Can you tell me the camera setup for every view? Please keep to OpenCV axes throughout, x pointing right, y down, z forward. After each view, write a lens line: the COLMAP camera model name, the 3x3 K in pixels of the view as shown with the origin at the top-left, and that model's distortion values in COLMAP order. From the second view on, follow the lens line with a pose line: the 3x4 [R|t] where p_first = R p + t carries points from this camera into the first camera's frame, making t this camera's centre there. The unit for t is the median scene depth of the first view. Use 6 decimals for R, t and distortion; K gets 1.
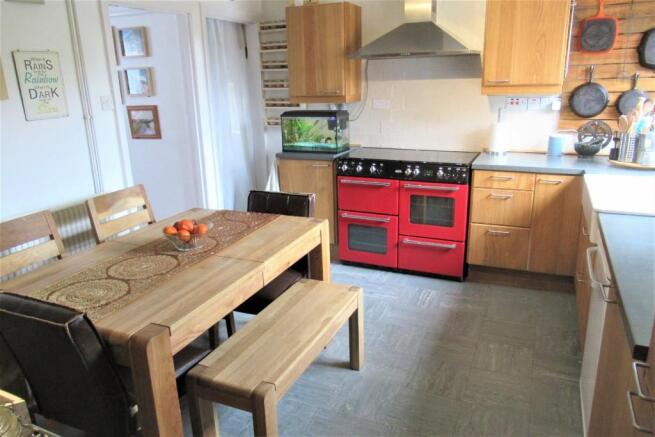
lens RADIAL K [[489.9, 0, 324.7], [0, 489.9, 219.5], [0, 0, 1]] dist [-0.002620, 0.005081]
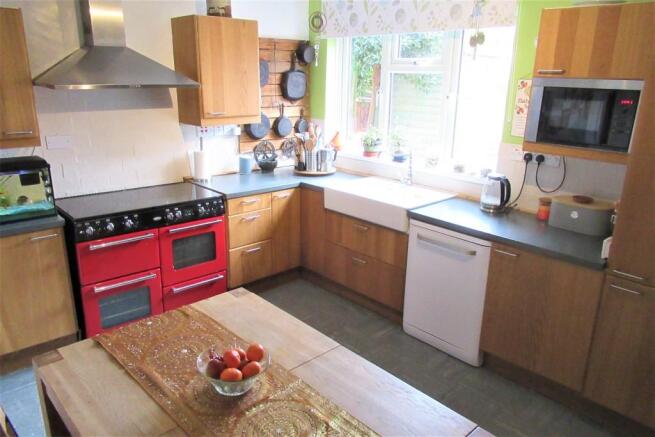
lens RADIAL K [[489.9, 0, 325.5], [0, 489.9, 218.8], [0, 0, 1]] dist [-0.002620, 0.005081]
pose [[0.388596, -0.233509, 0.891329, -0.526475], [0.228791, 0.961512, 0.152148, -0.165495], [-0.892551, 0.144804, 0.427064, 0.362664]]
